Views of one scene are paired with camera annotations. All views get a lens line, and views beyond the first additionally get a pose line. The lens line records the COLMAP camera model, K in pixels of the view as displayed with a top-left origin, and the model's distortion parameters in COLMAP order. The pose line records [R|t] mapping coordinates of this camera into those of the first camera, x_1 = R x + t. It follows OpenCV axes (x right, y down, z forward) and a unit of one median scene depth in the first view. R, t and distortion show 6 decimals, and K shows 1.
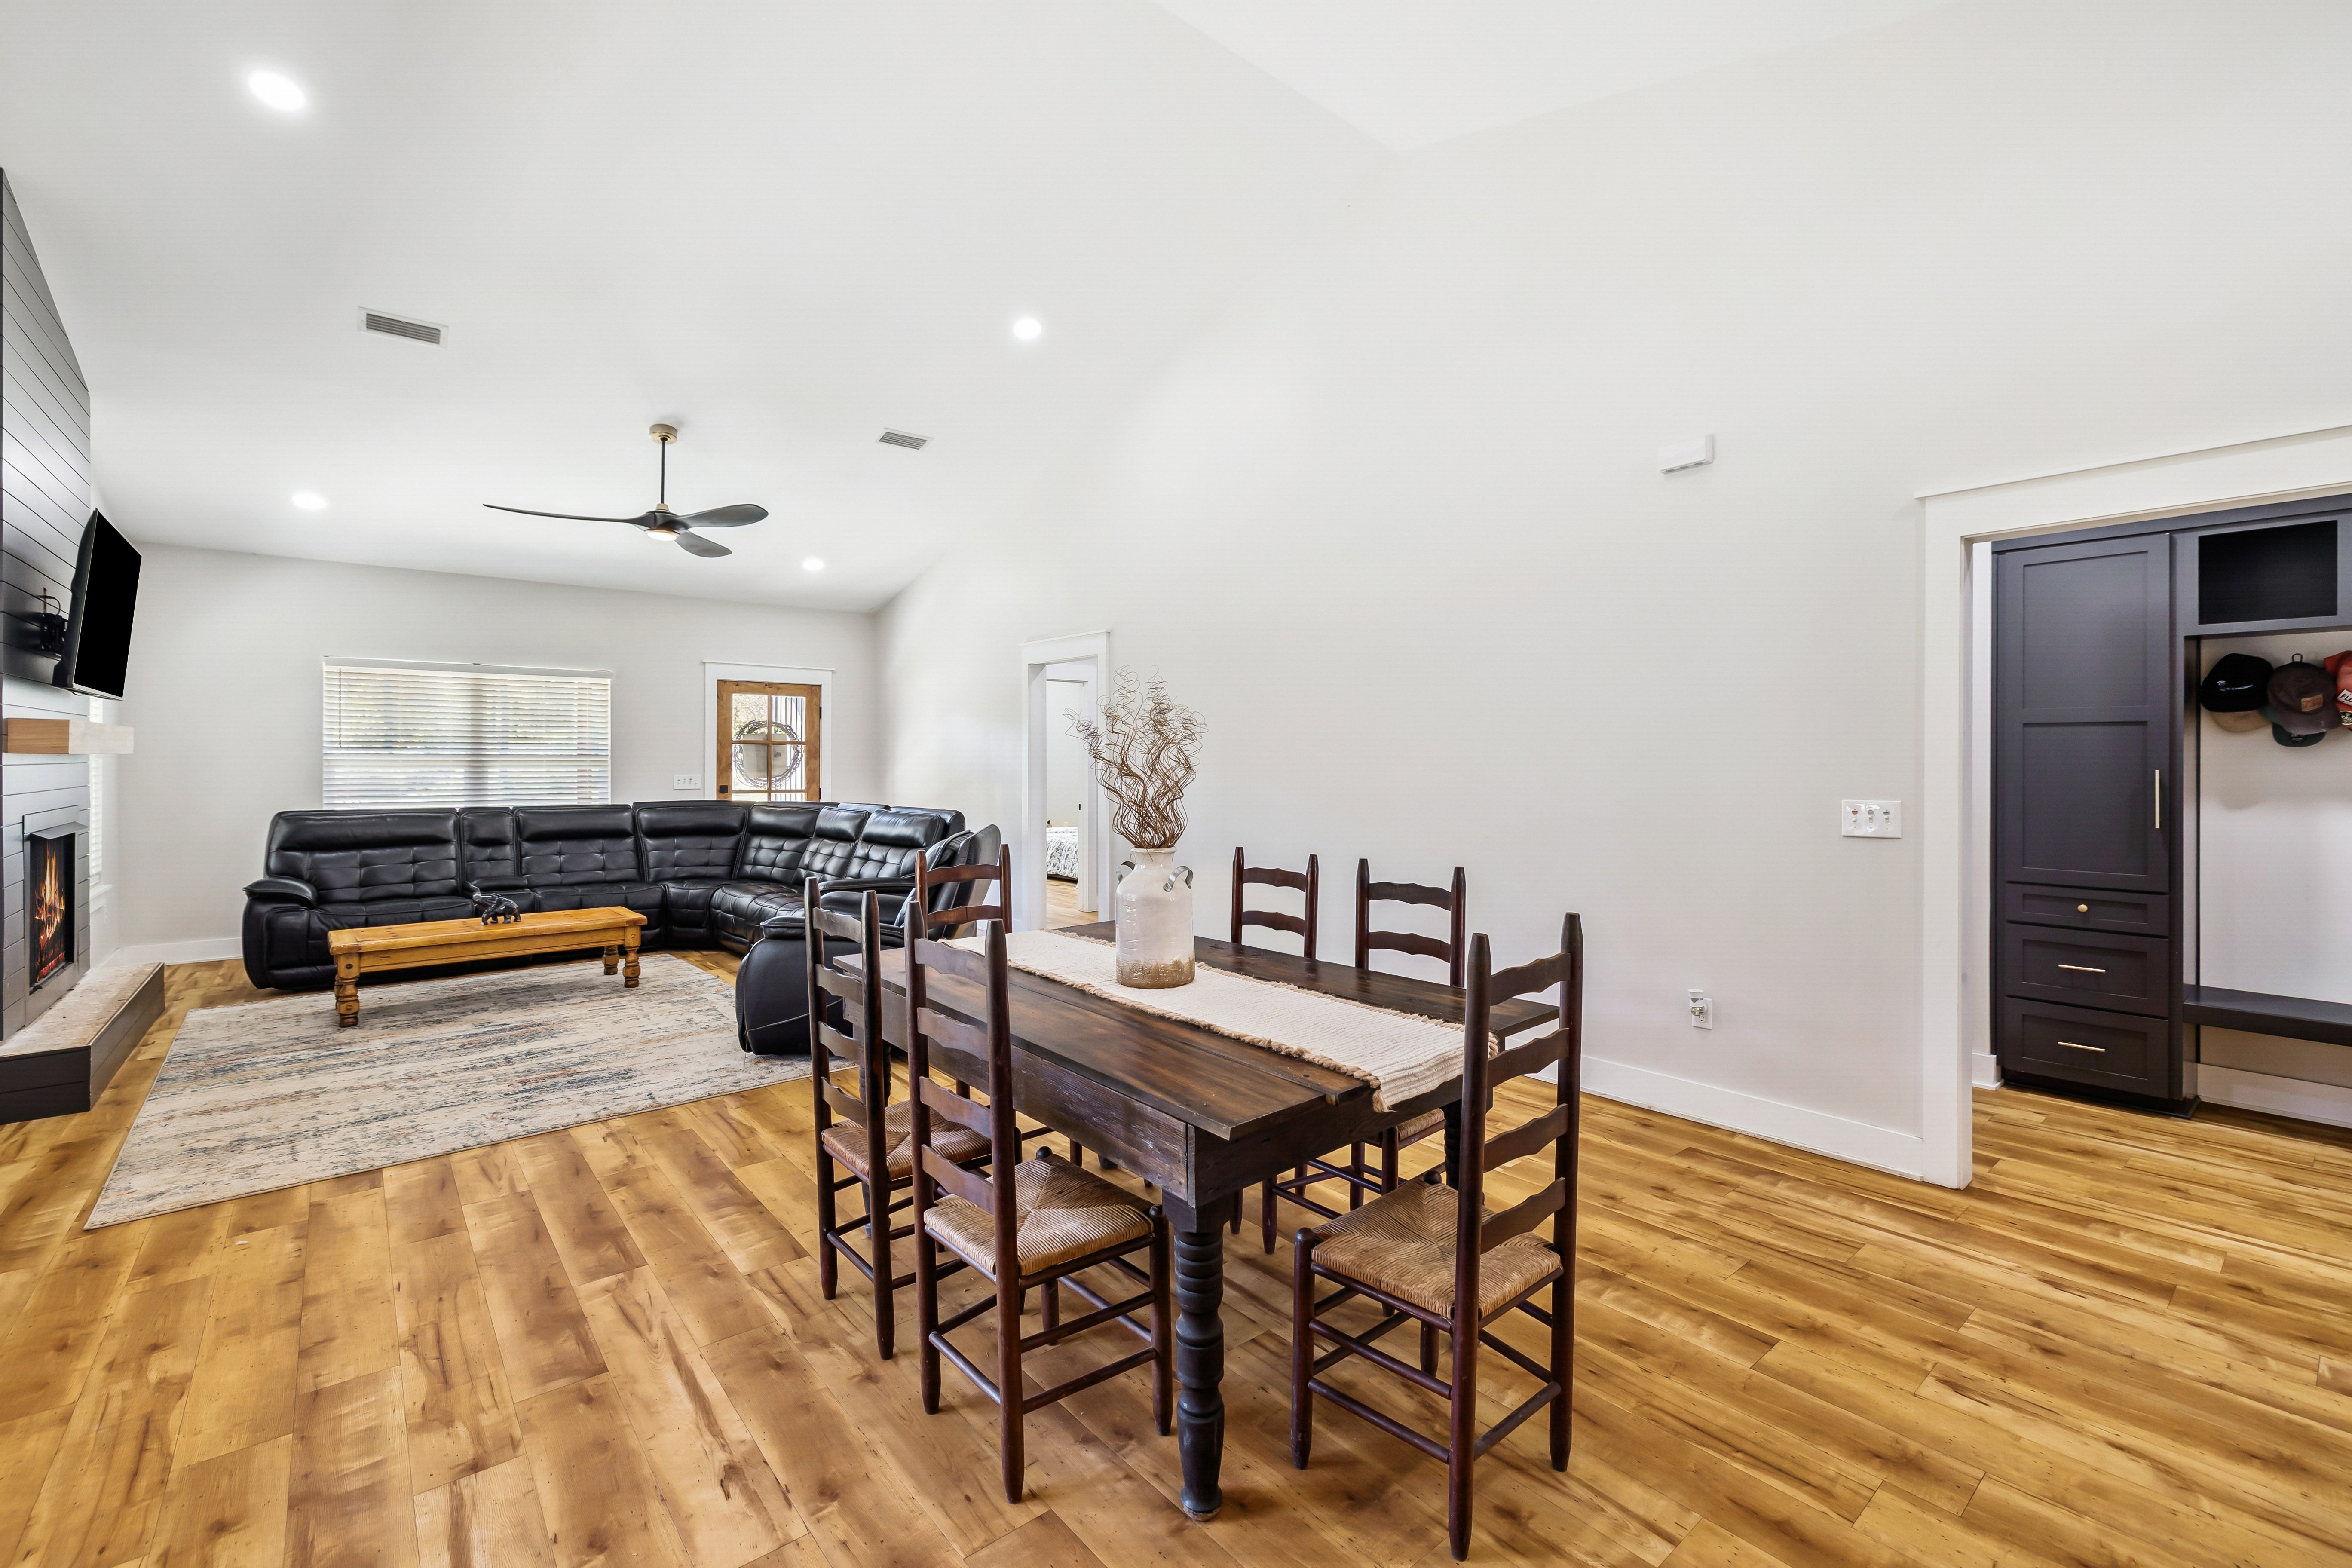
lens RADIAL K [[1000.6, 0, 1172.4], [0, 1000.6, 762.2], [0, 0, 1]] dist [0.001073, 0.000315]
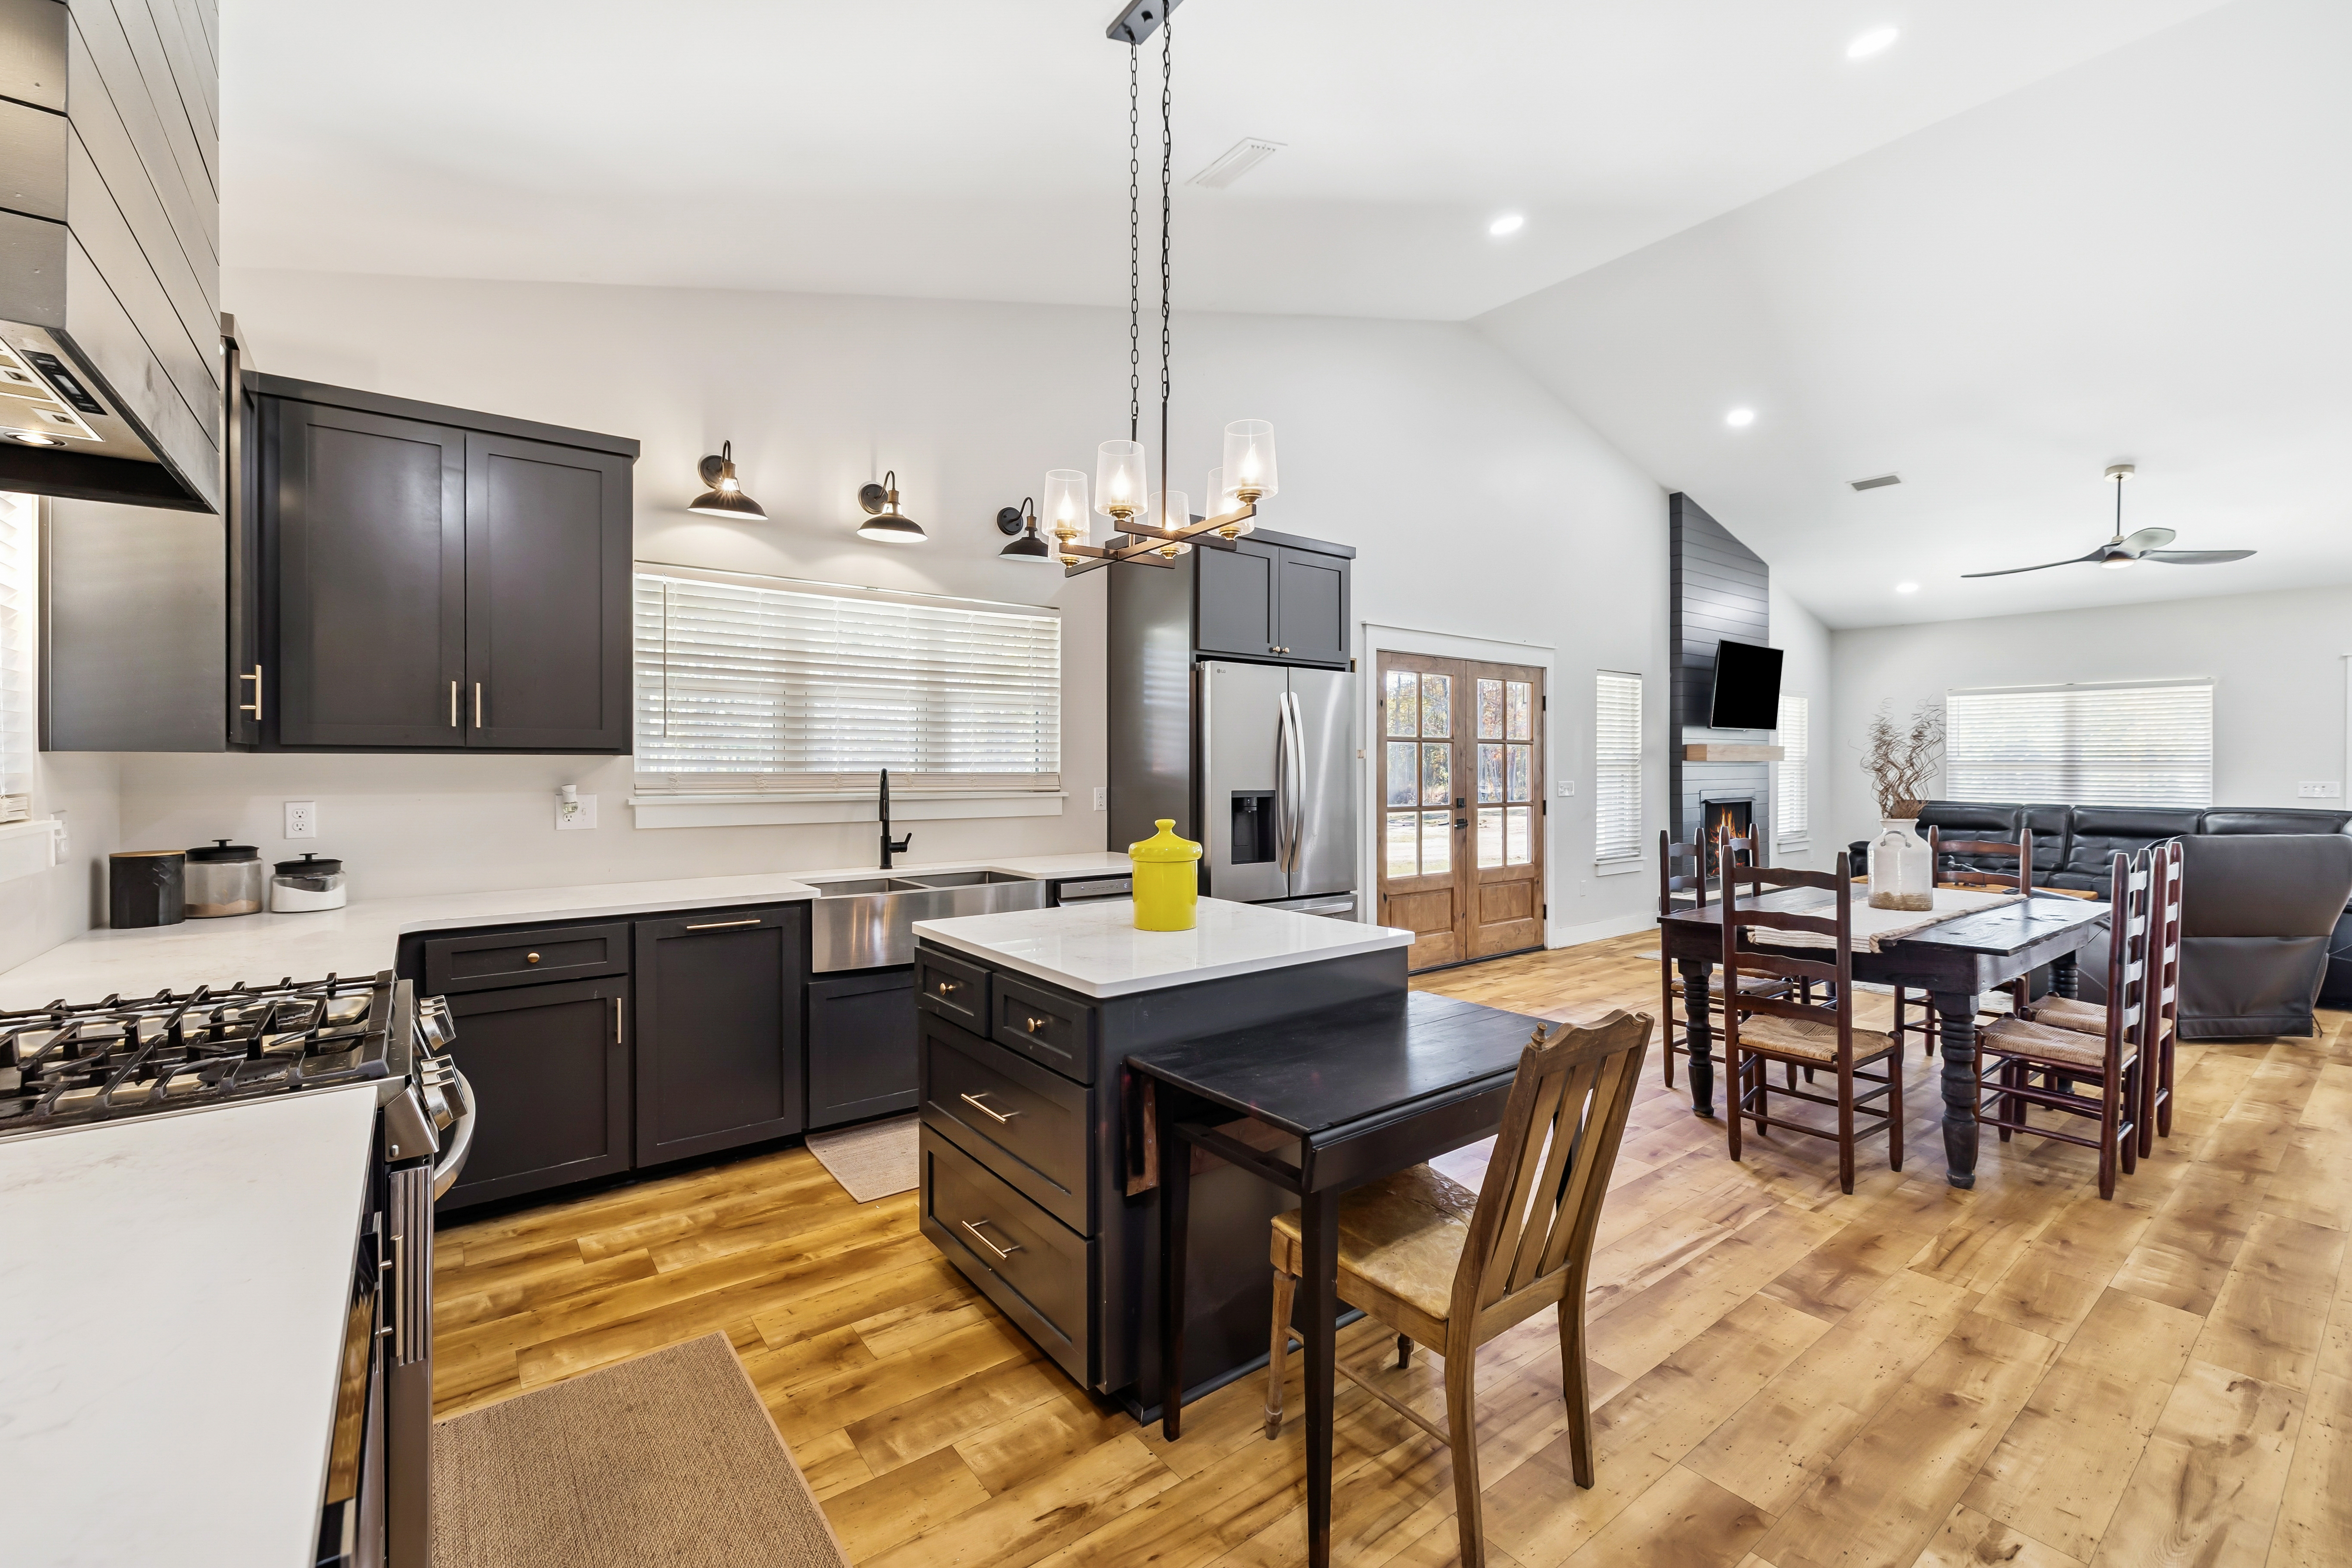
lens RADIAL K [[989.5, 0, 1182.5], [0, 989.5, 766.0], [0, 0, 1]] dist [0.001288, -0.000044]
pose [[-0.031943, 0.000020, -0.999490, 0.638543], [-0.005629, 0.999984, 0.000200, 0.005428], [0.999474, 0.005633, -0.031942, -0.009463]]
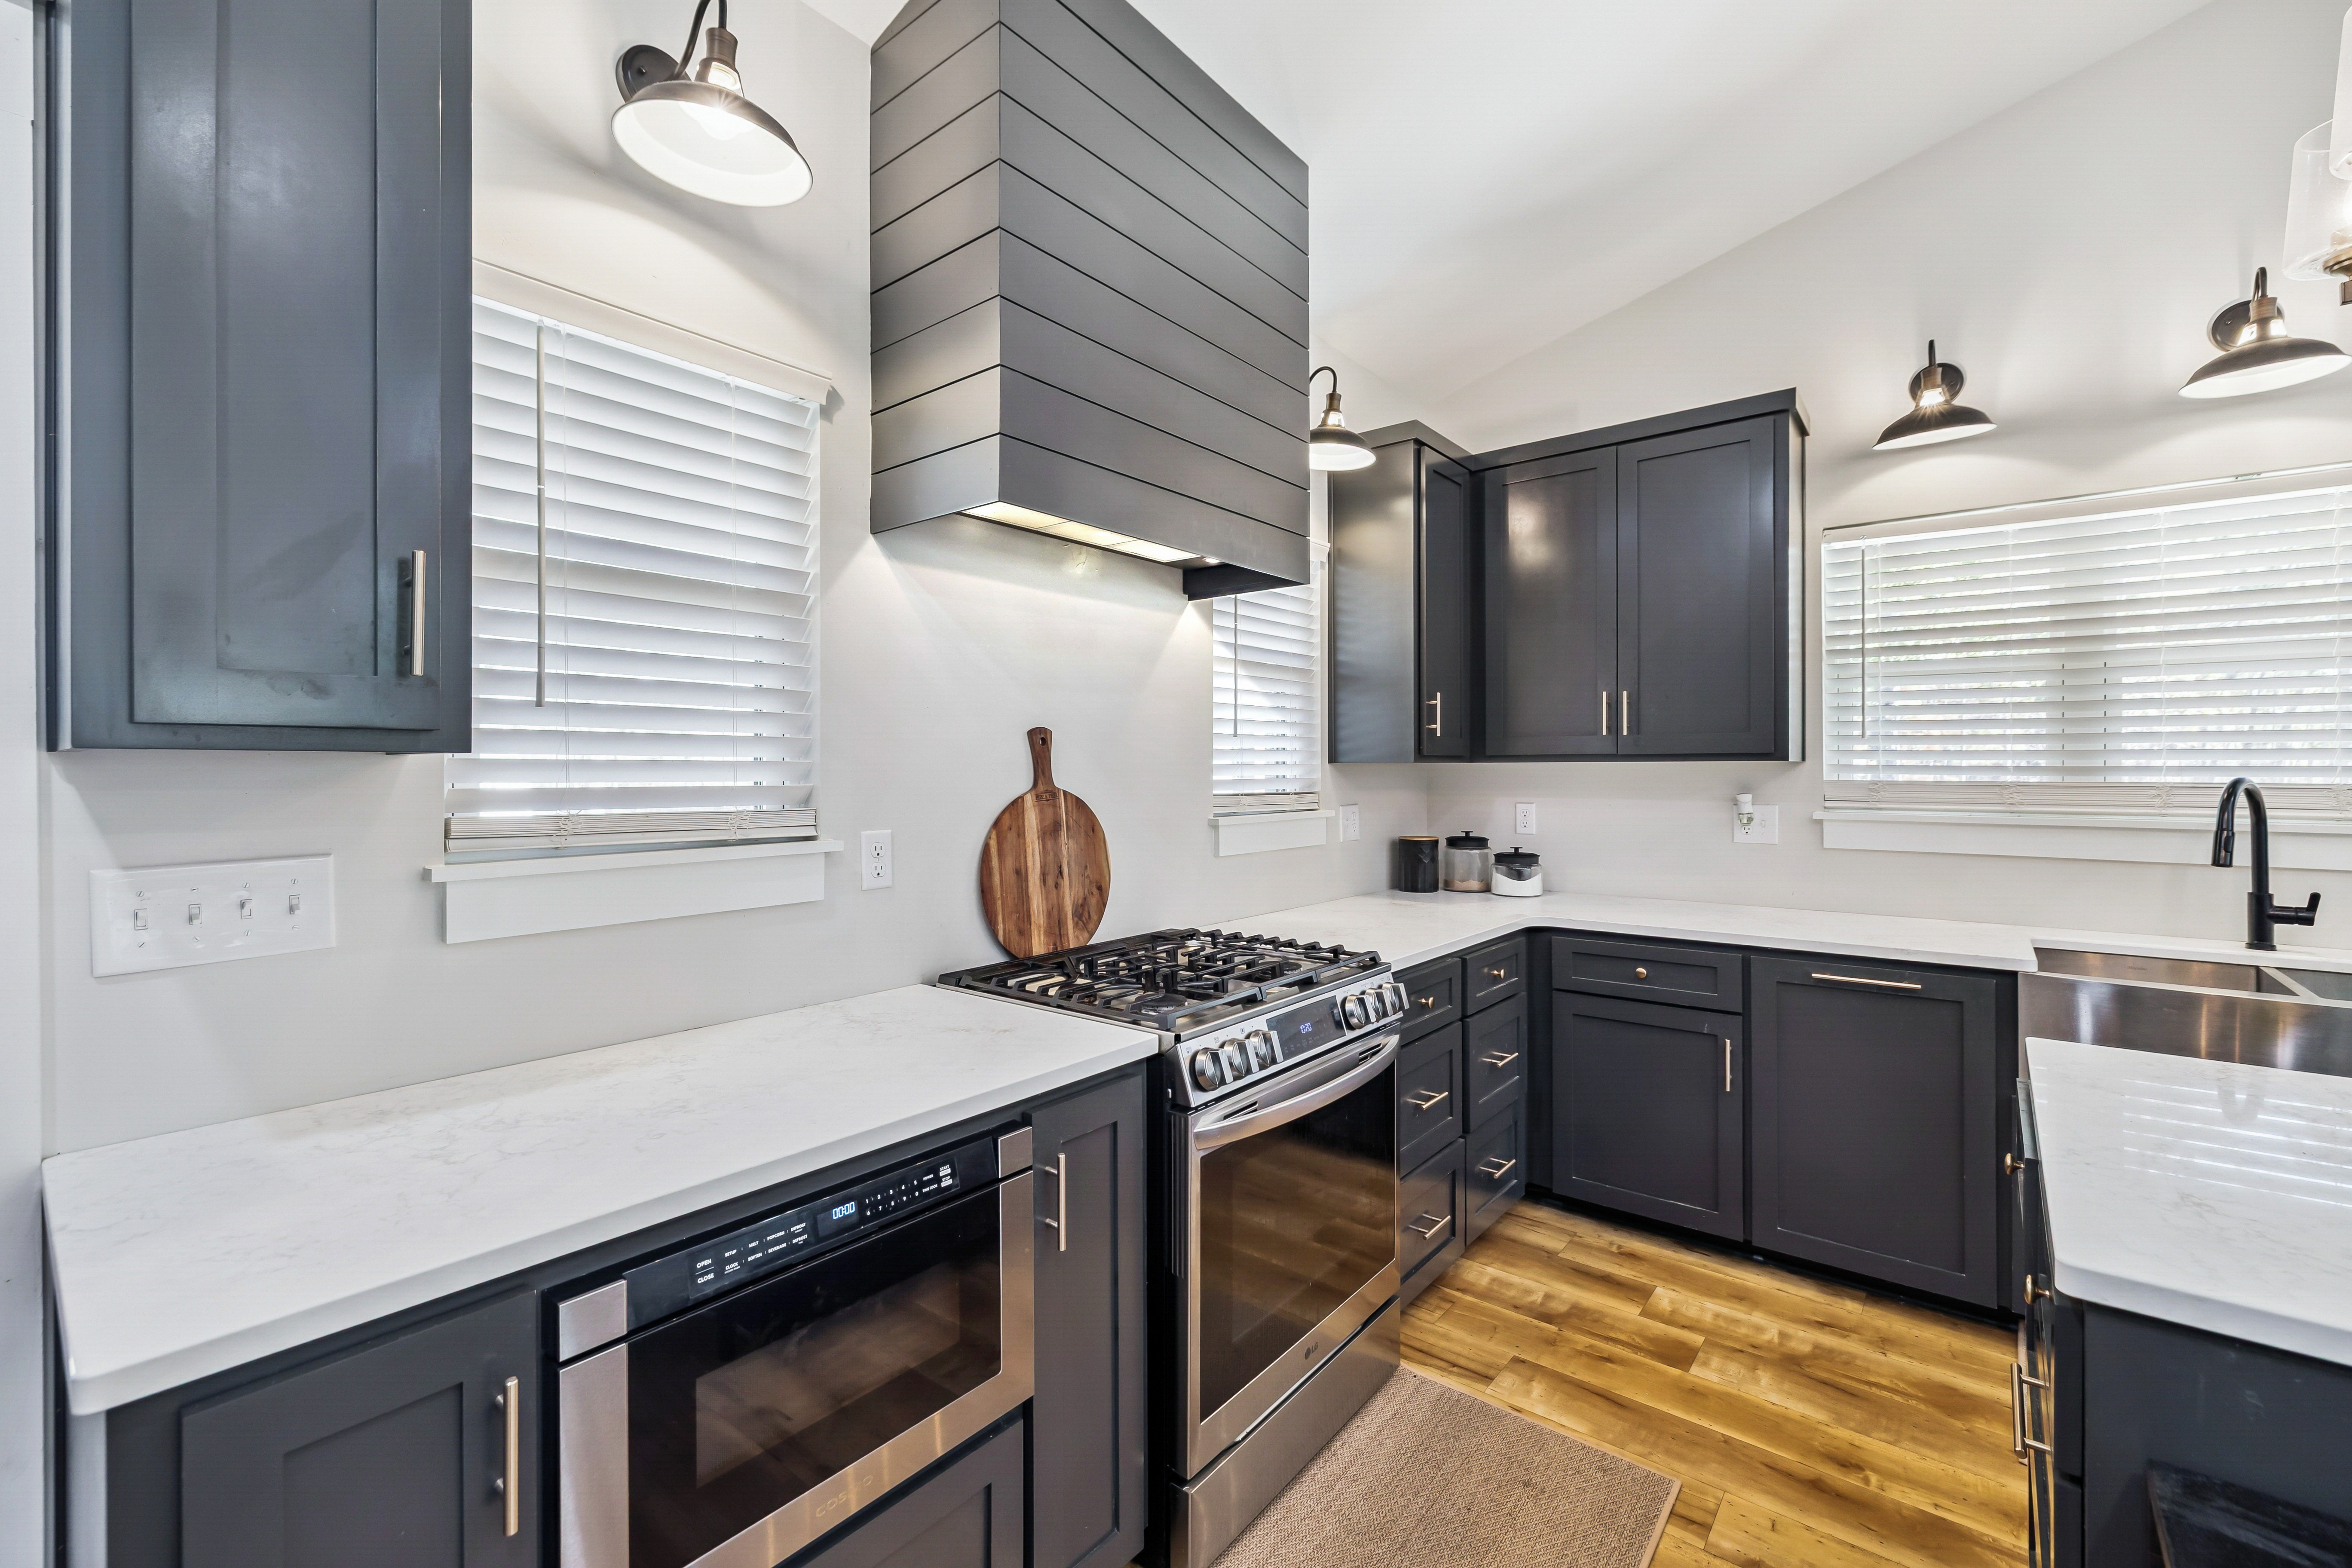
lens RADIAL K [[988.3, 0, 1173.4], [0, 988.3, 774.9], [0, 0, 1]] dist [0.000320, 0.000474]
pose [[-0.980560, -0.000118, -0.196222, 0.476275], [-0.001741, 0.999966, 0.008098, 0.004739], [0.196214, 0.008283, -0.980526, 0.067193]]
